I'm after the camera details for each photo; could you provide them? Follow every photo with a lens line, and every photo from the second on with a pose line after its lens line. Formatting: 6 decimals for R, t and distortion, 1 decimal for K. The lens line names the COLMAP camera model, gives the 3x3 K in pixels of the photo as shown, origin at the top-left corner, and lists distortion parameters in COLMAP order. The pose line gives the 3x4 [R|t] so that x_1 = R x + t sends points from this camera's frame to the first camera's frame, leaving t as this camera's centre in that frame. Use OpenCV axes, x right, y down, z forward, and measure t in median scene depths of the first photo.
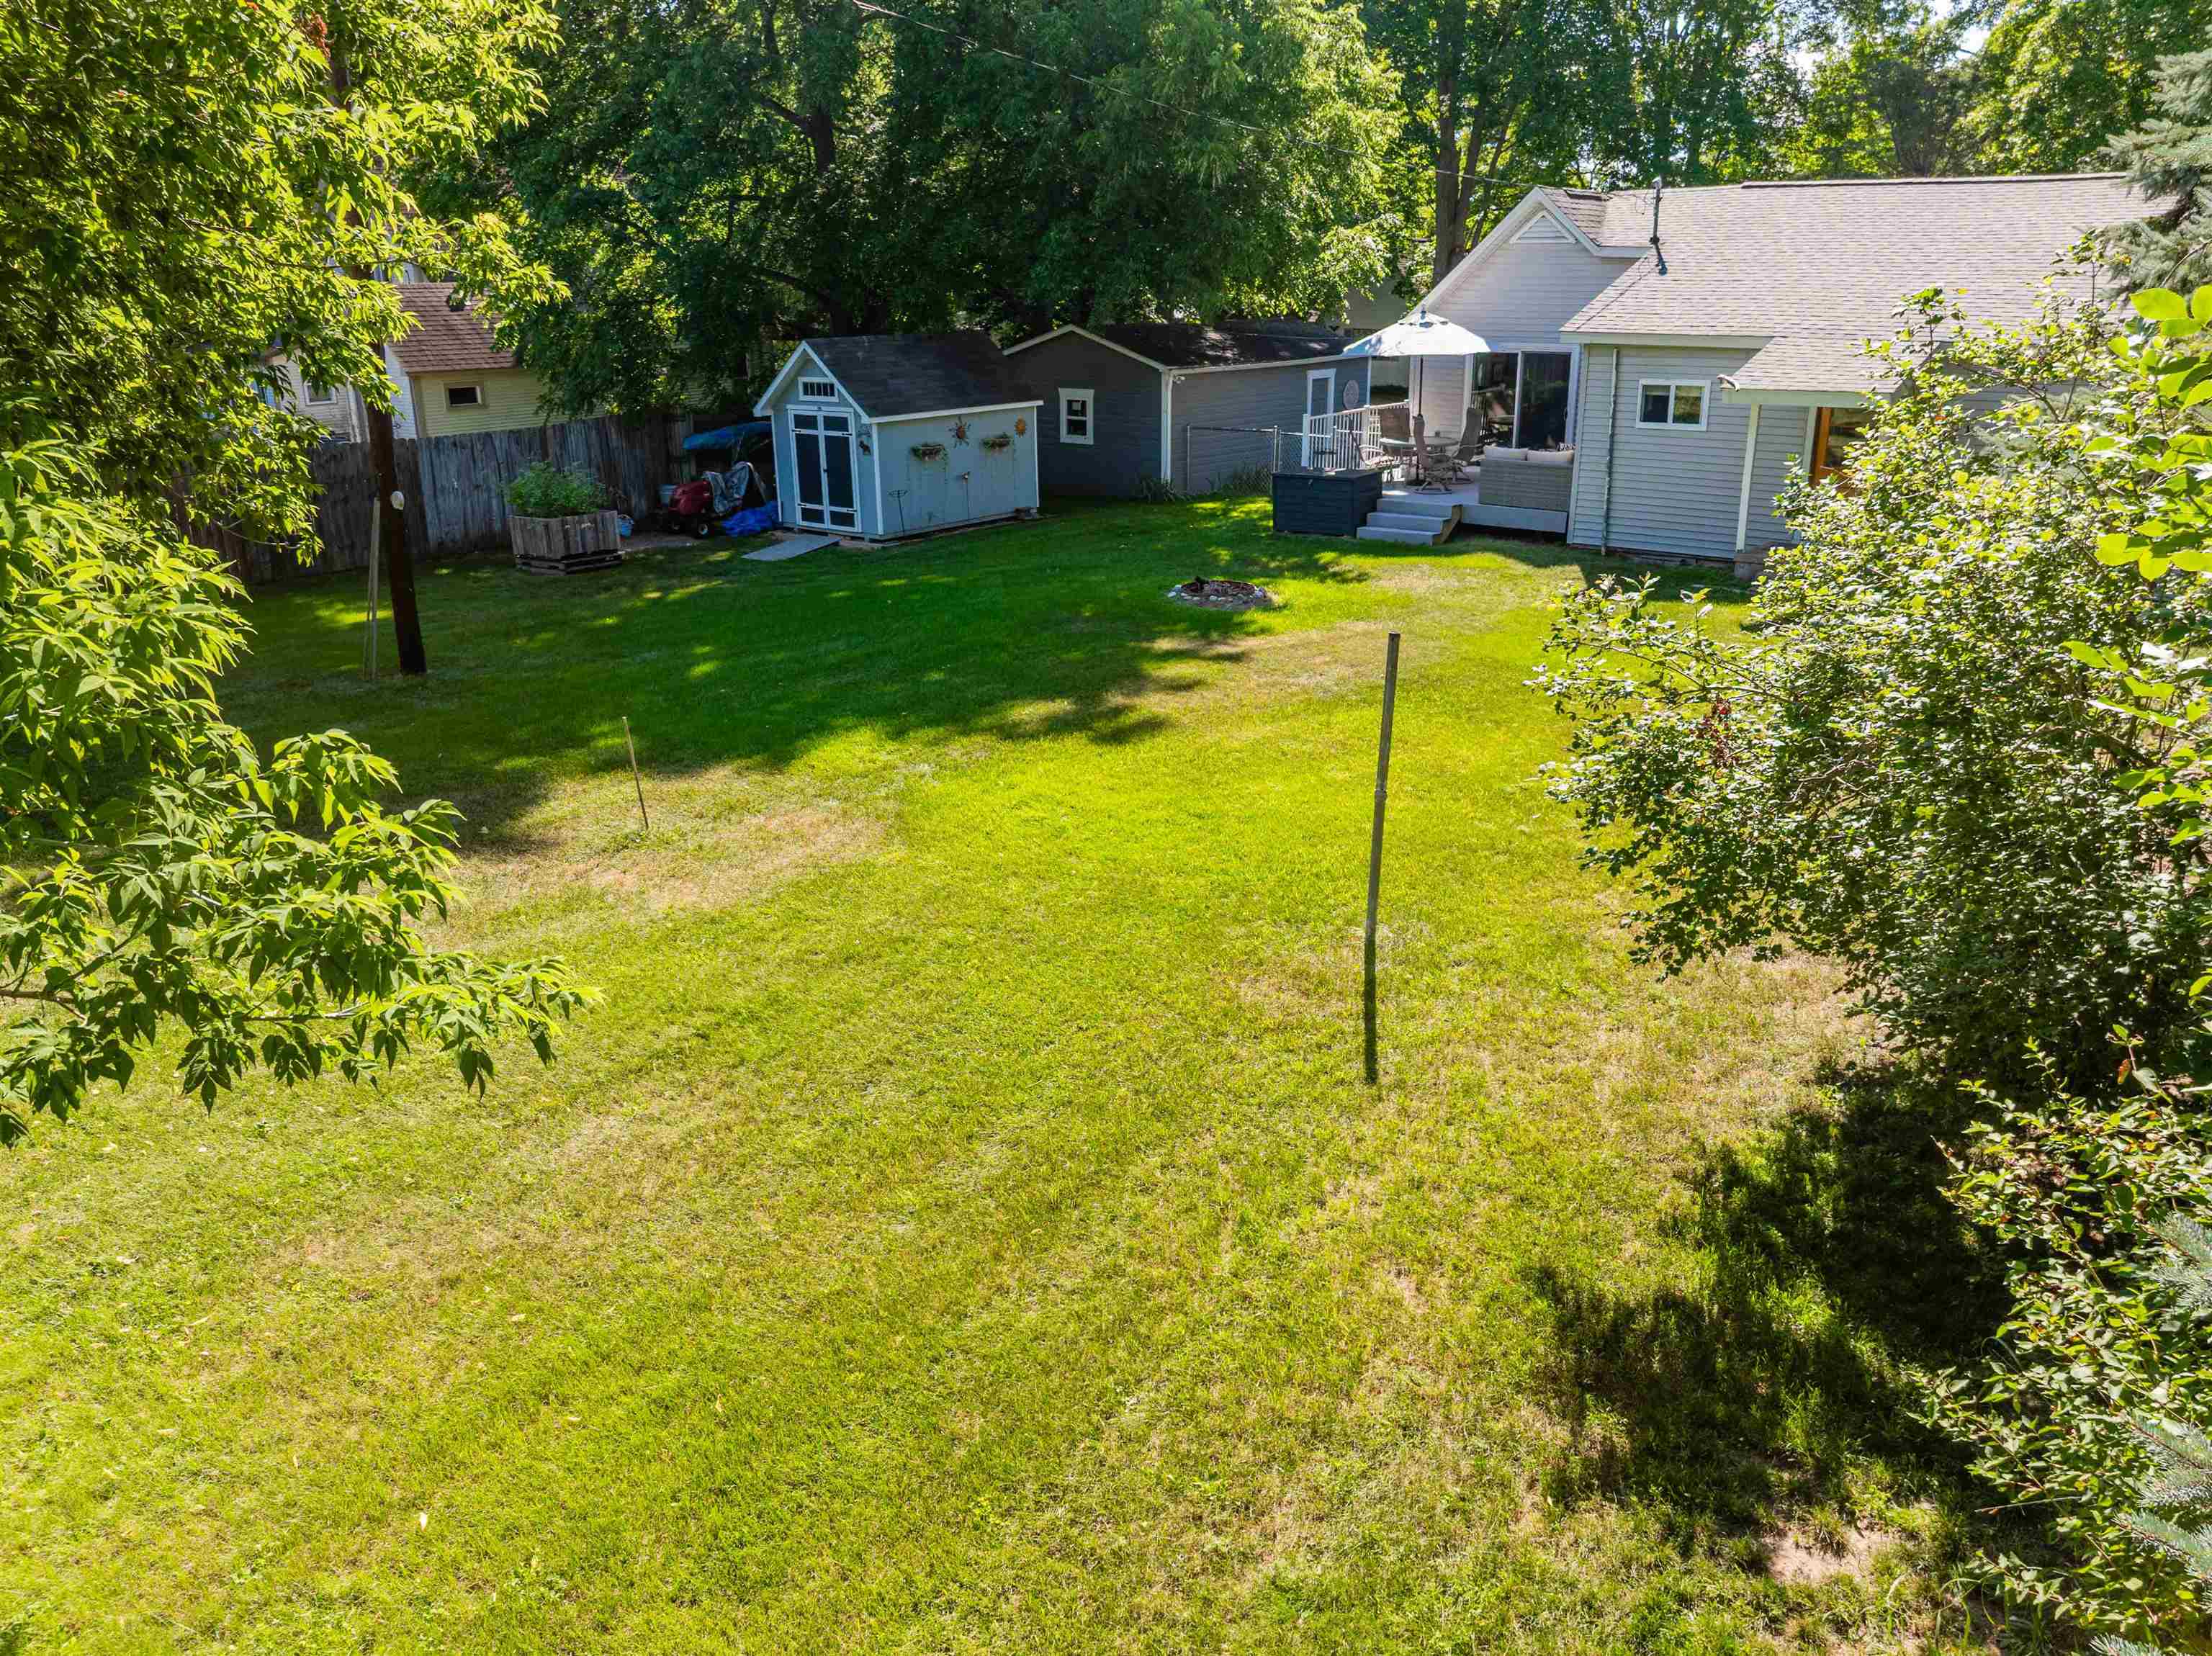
lens RADIAL K [[1556.5, 0, 1106.0], [0, 1556.5, 828.0], [0, 0, 1]] dist [-0.042575, 0.013108]
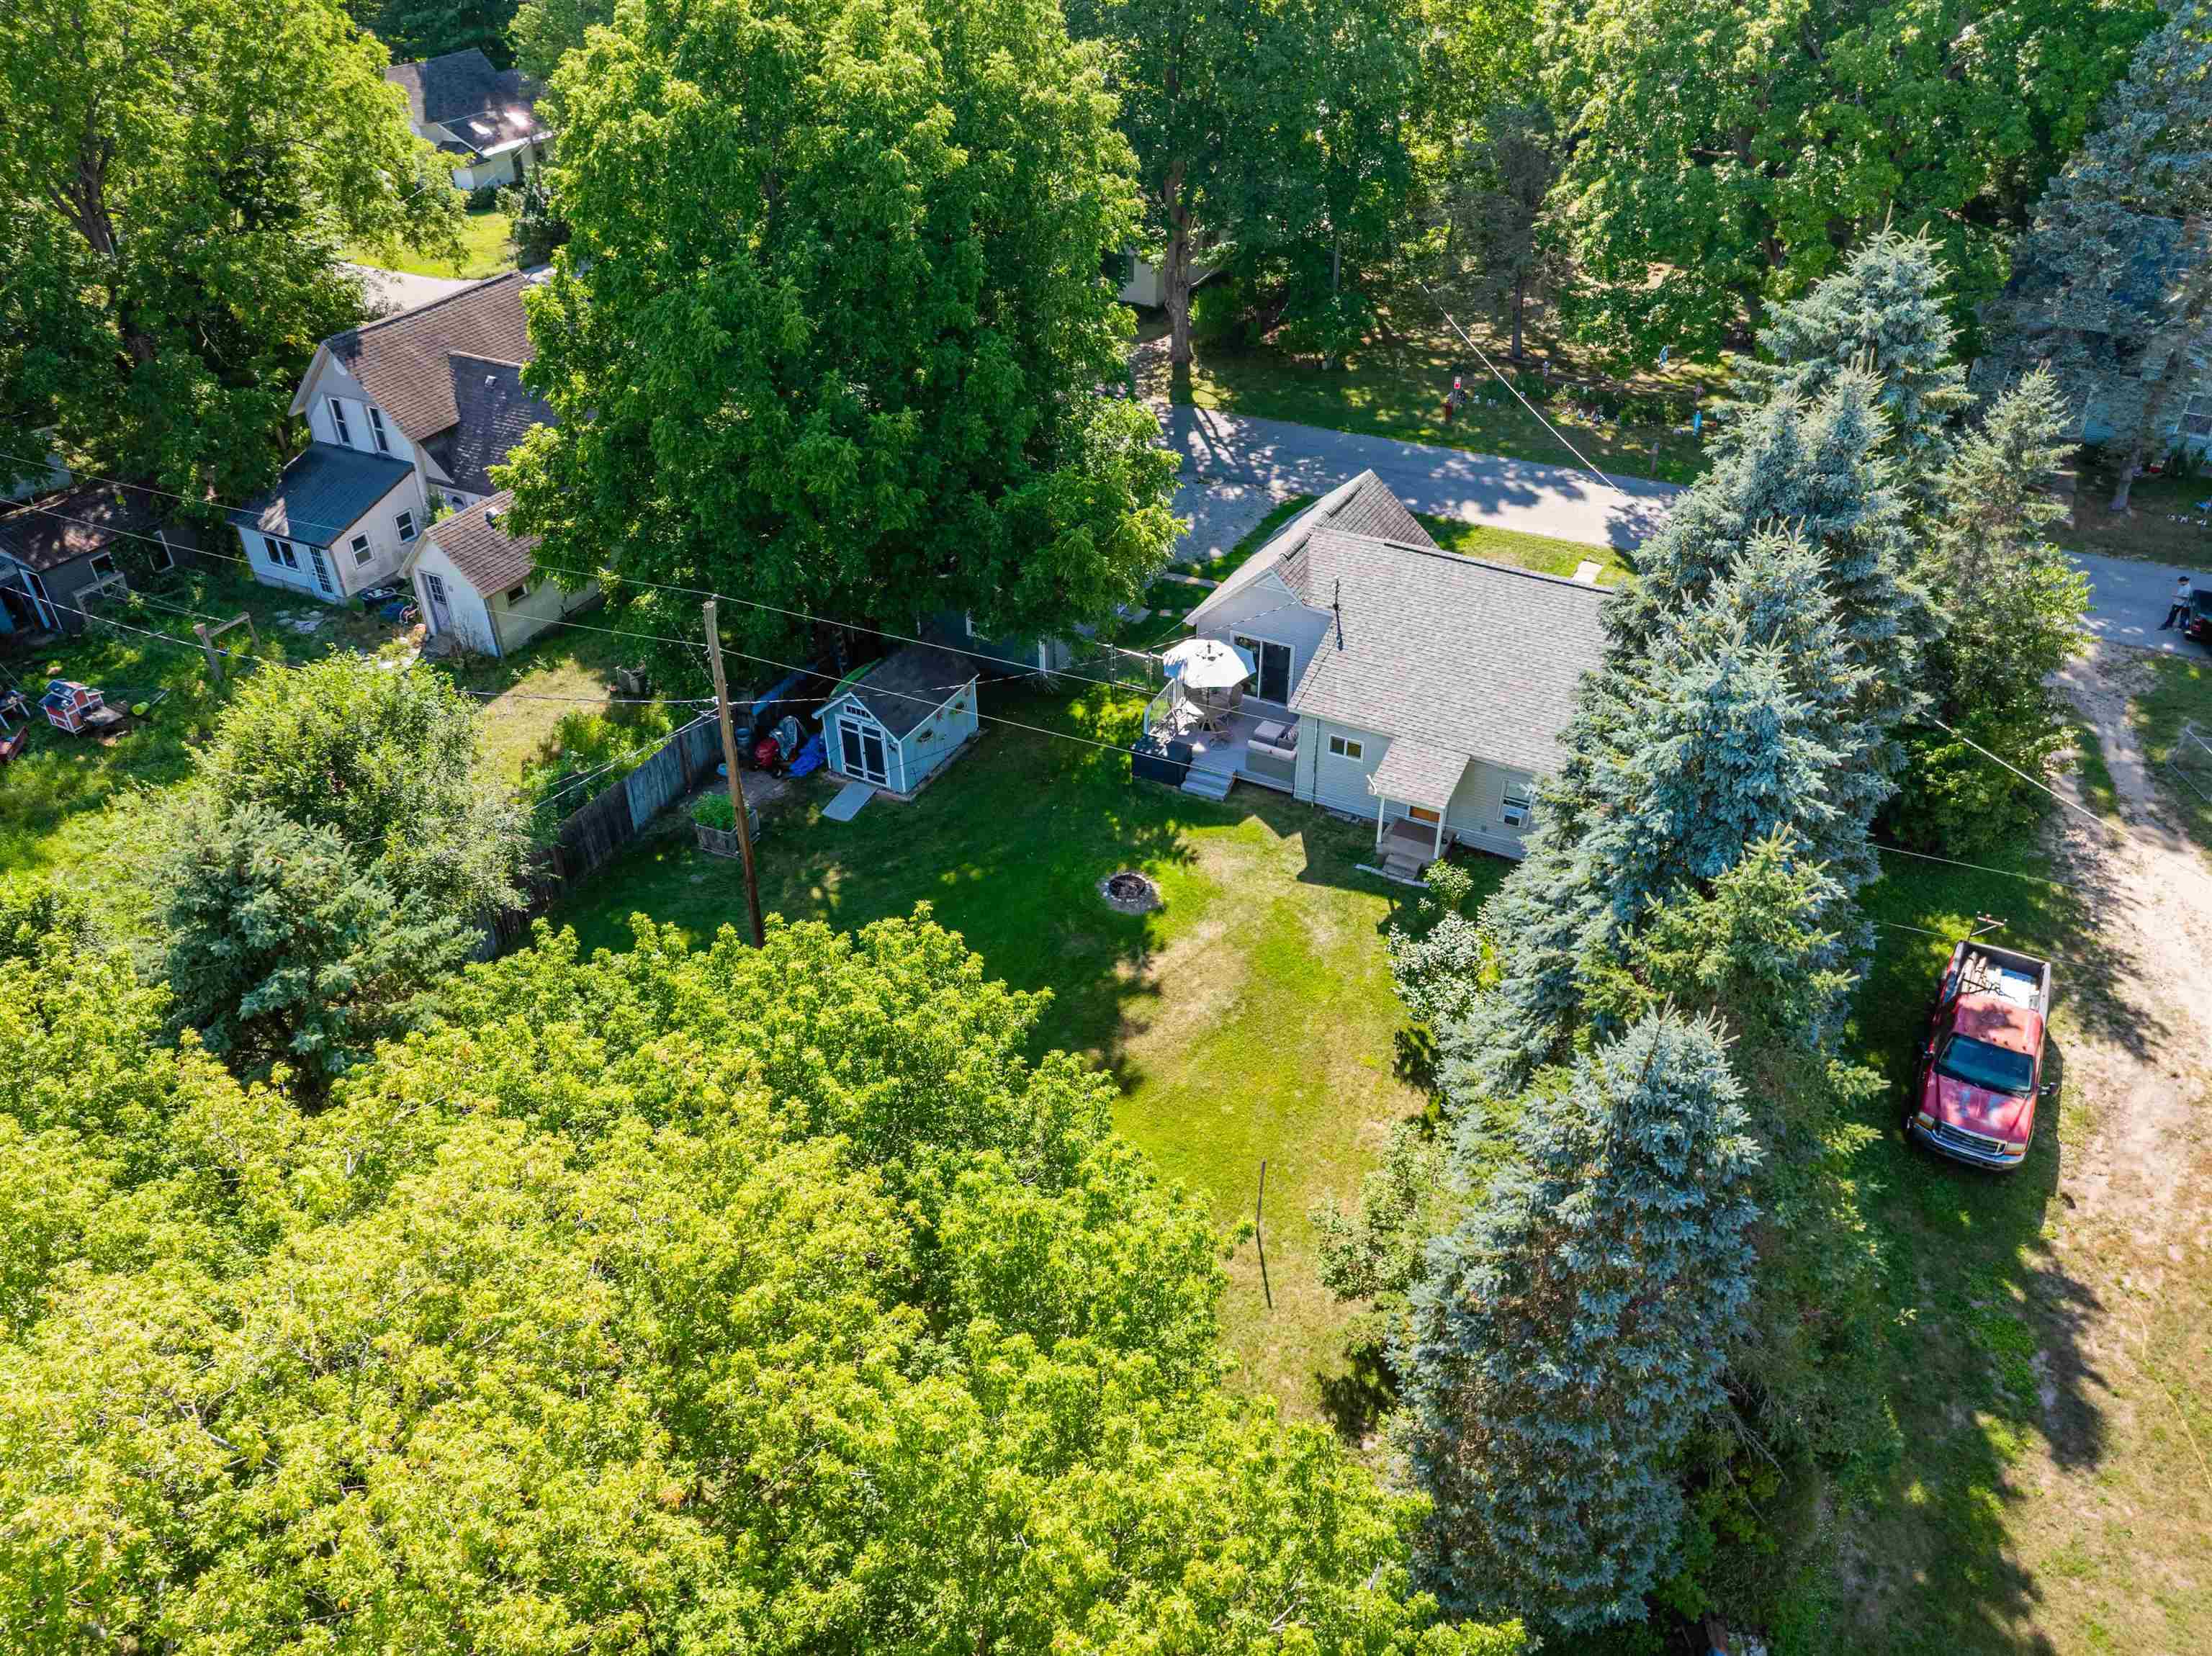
lens RADIAL K [[1556.5, 0, 1106.0], [0, 1556.5, 828.0], [0, 0, 1]] dist [-0.042575, 0.013108]
pose [[0.978382, -0.117620, 0.170102, -0.223541], [0.062252, 0.951866, 0.300127, -0.649397], [-0.197215, -0.283050, 0.938610, -0.659772]]
